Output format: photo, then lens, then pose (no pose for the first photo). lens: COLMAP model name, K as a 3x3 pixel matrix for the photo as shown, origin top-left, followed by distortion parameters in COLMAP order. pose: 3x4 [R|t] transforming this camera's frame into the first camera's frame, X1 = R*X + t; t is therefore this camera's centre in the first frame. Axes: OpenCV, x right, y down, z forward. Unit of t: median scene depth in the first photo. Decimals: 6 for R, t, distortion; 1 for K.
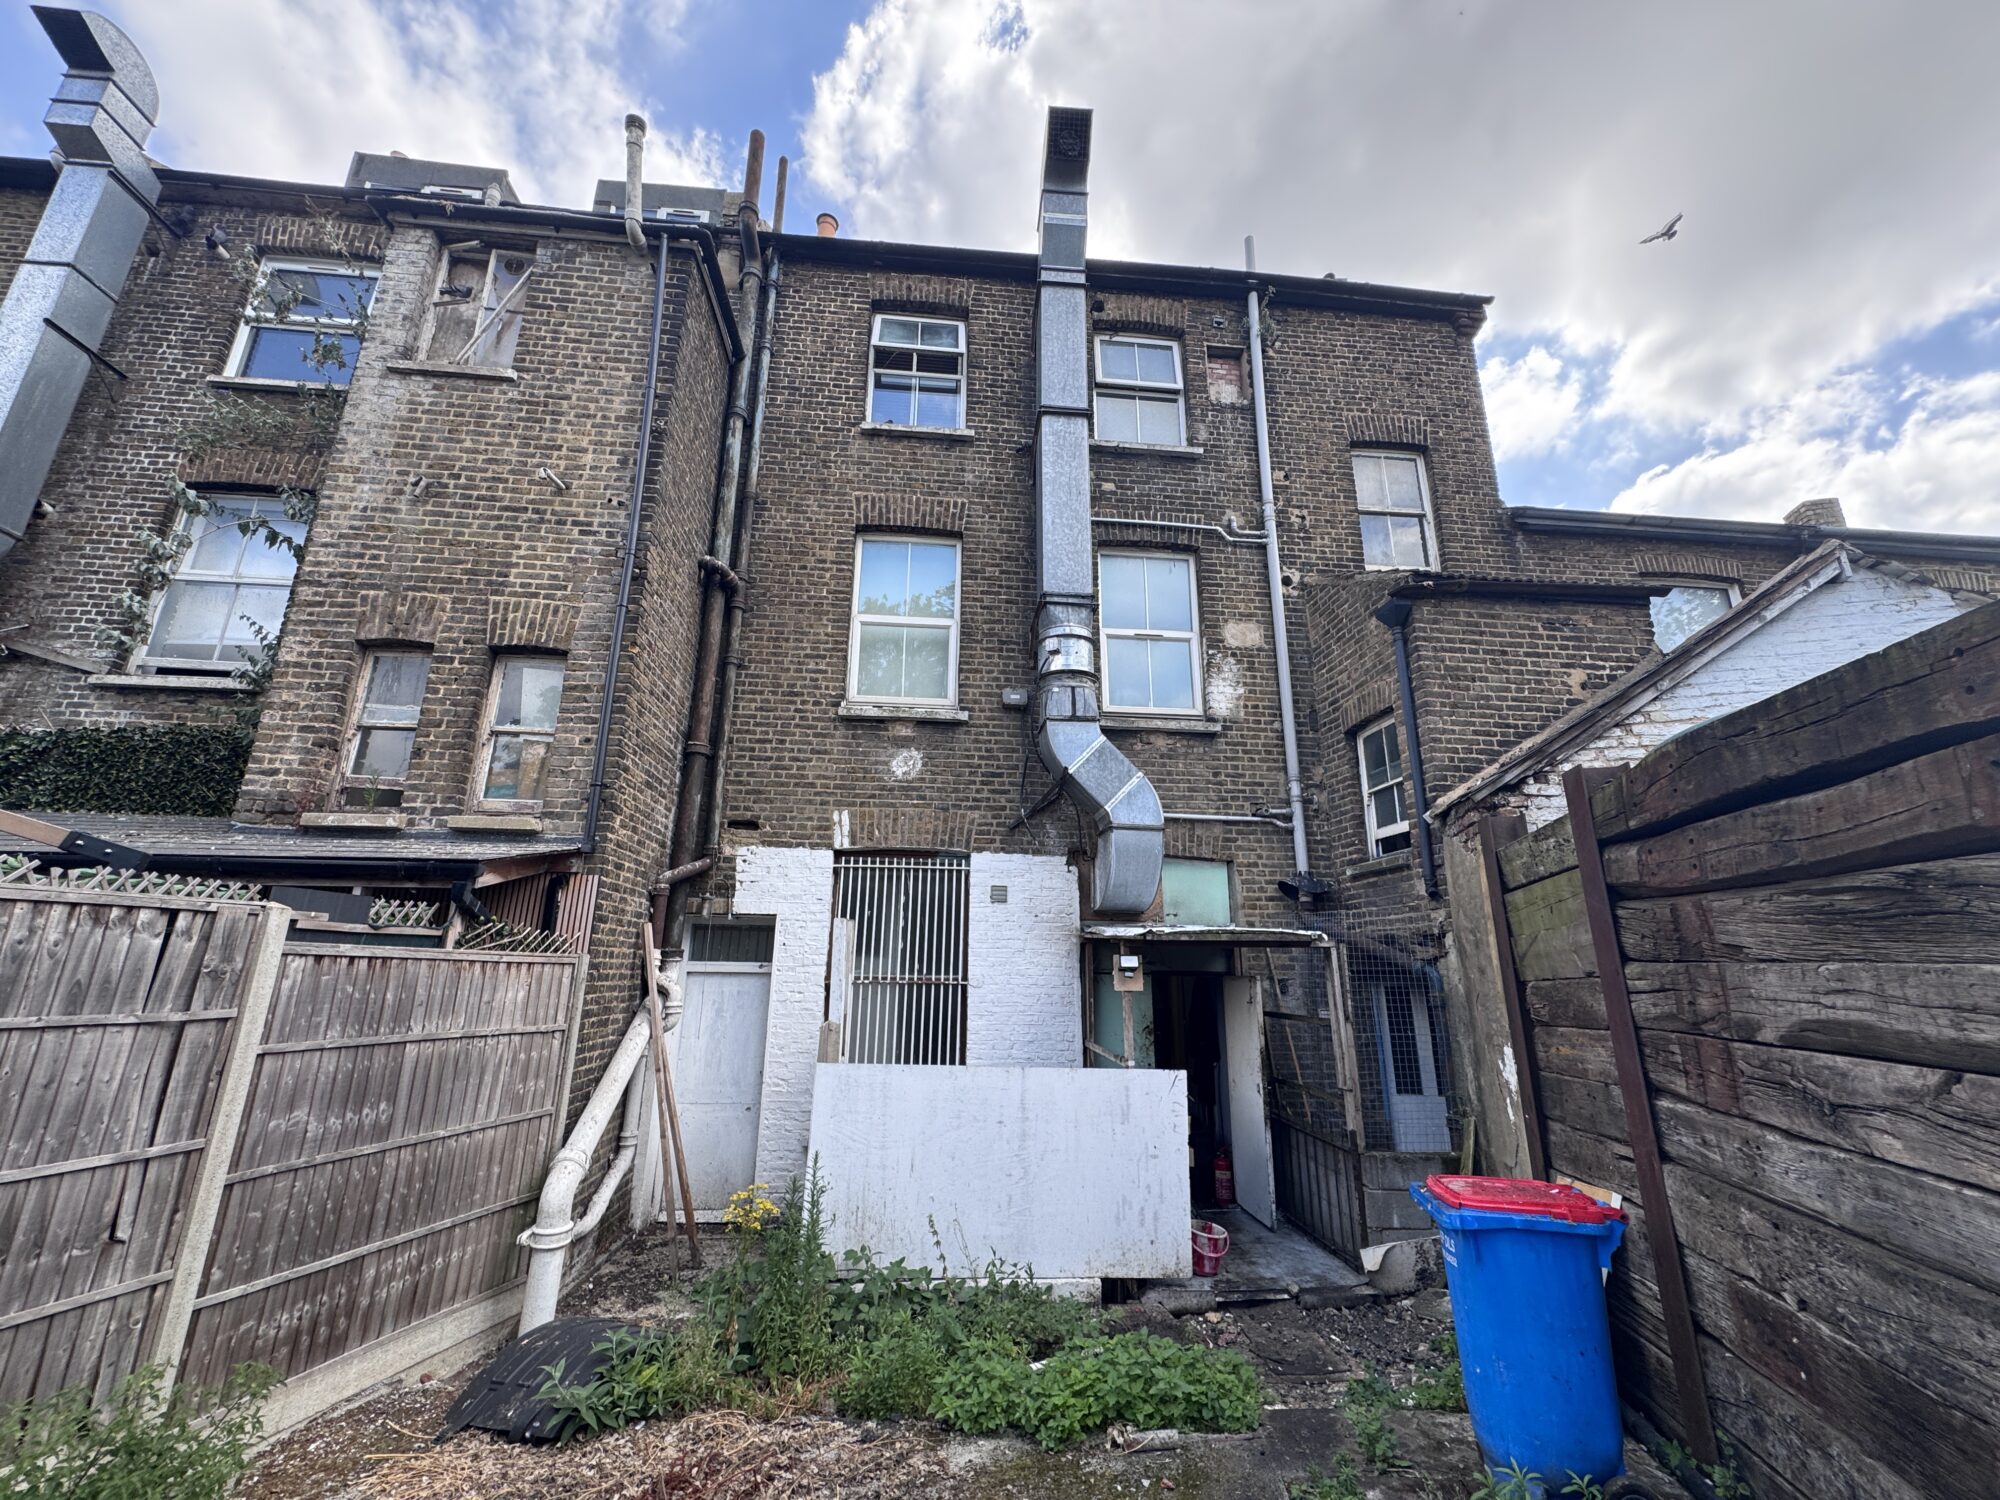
lens RADIAL K [[790.5, 0, 1000.0], [0, 790.5, 750.0], [0, 0, 1]] dist [-0.001148, -0.000009]
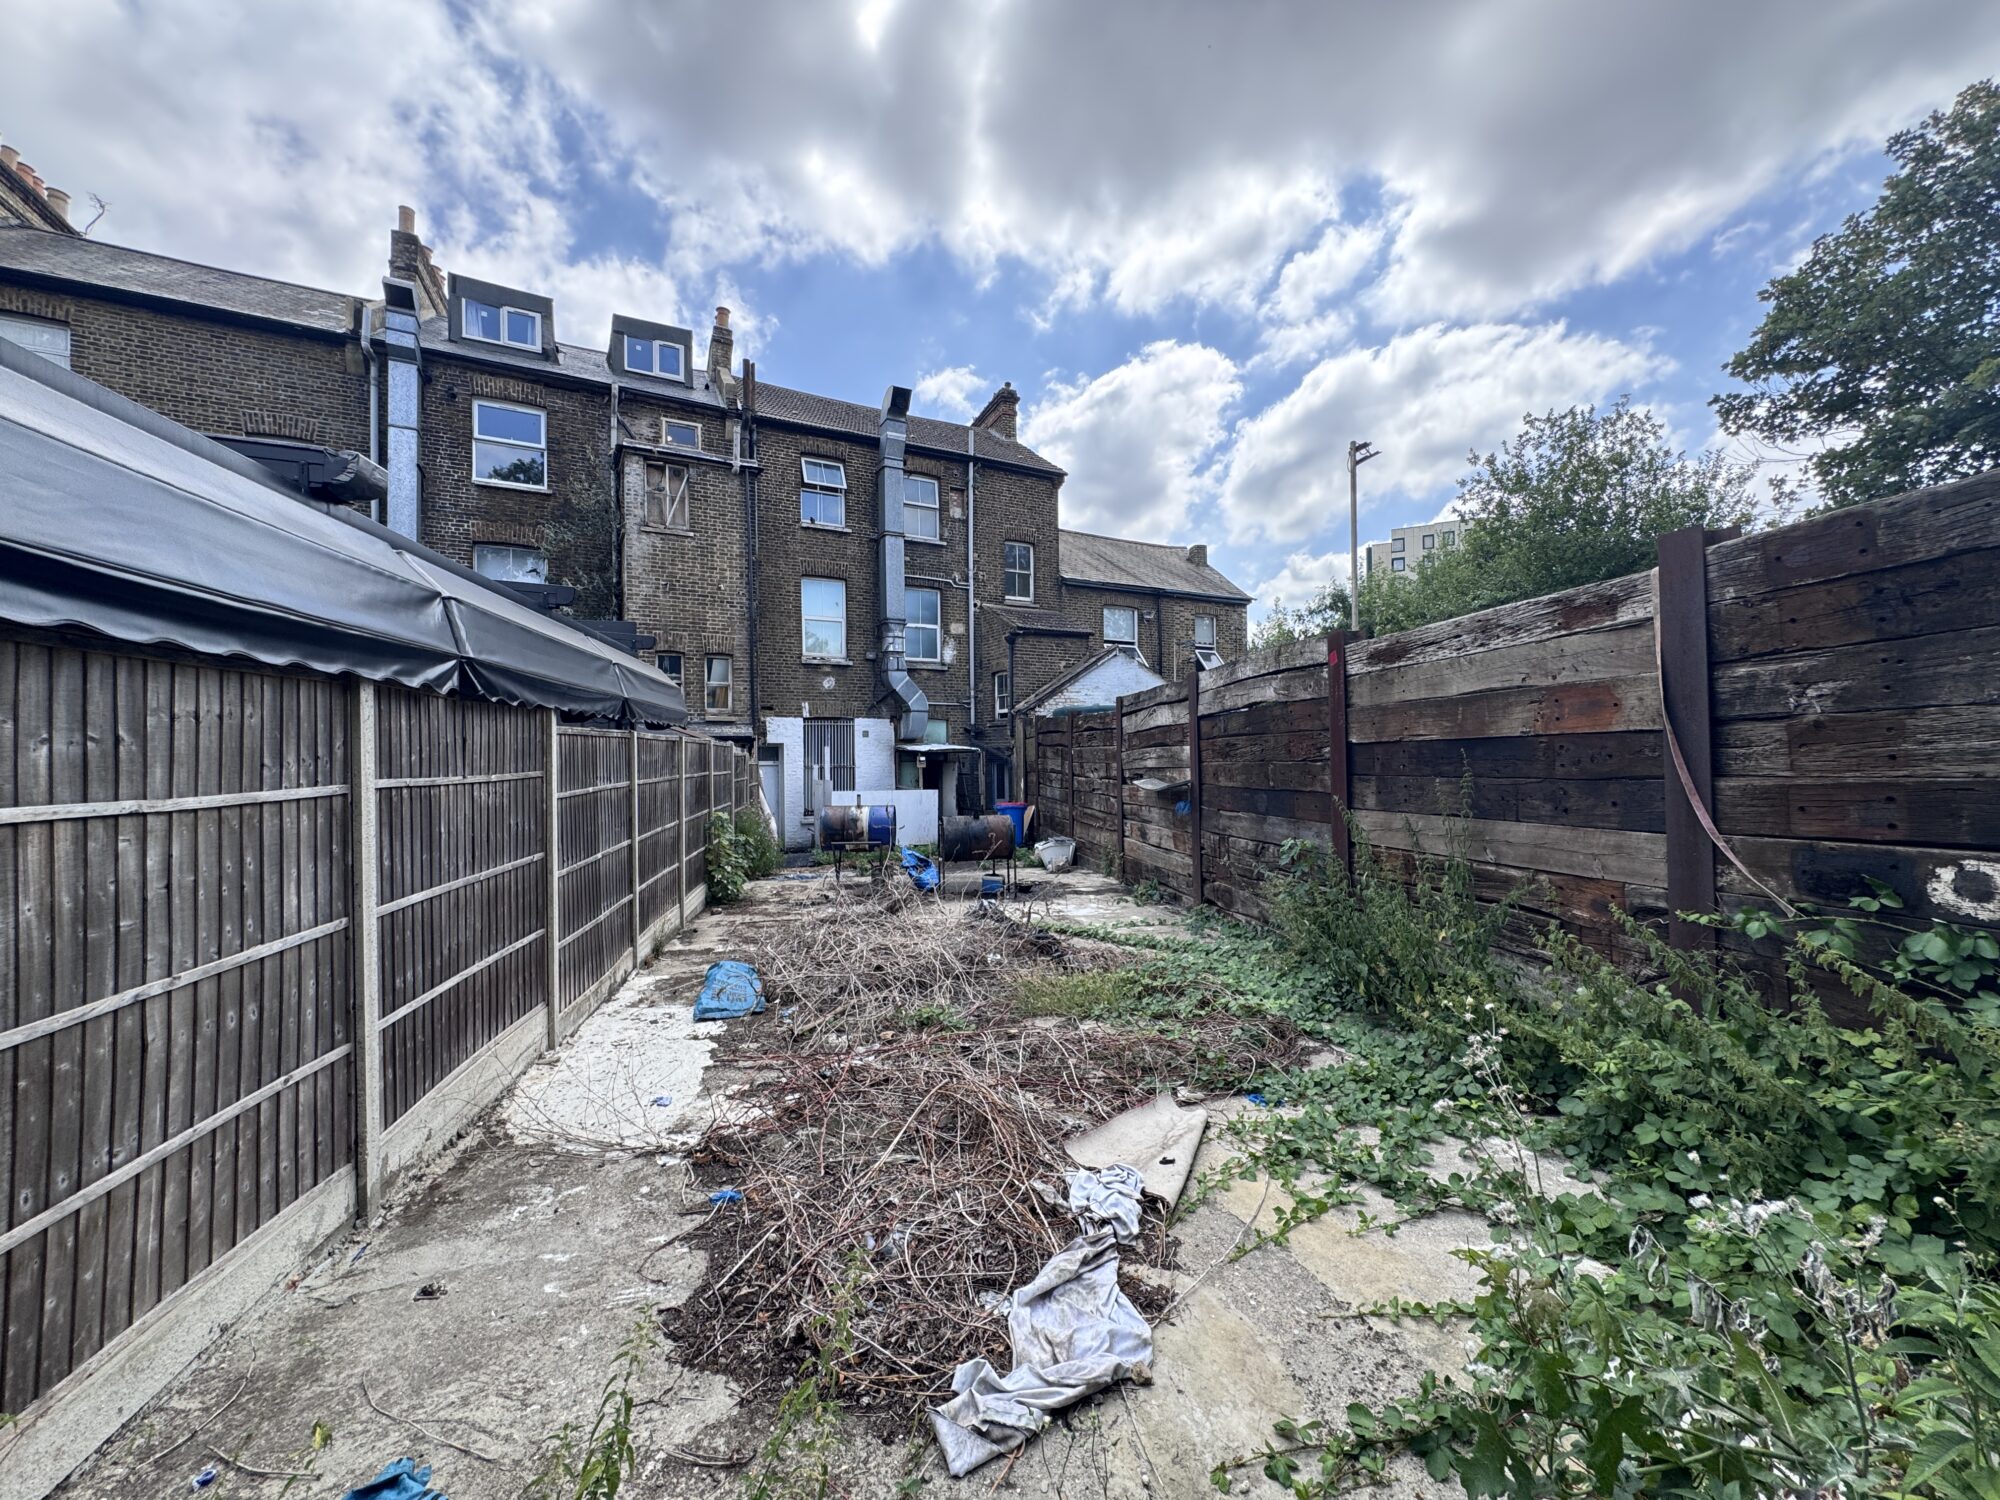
lens RADIAL K [[790.5, 0, 1000.0], [0, 790.5, 750.0], [0, 0, 1]] dist [-0.001148, -0.000009]
pose [[0.911997, -0.021976, 0.409608, -0.663939], [-0.089615, 0.963769, 0.251235, -0.461289], [-0.400288, -0.265833, 0.876985, -1.484473]]
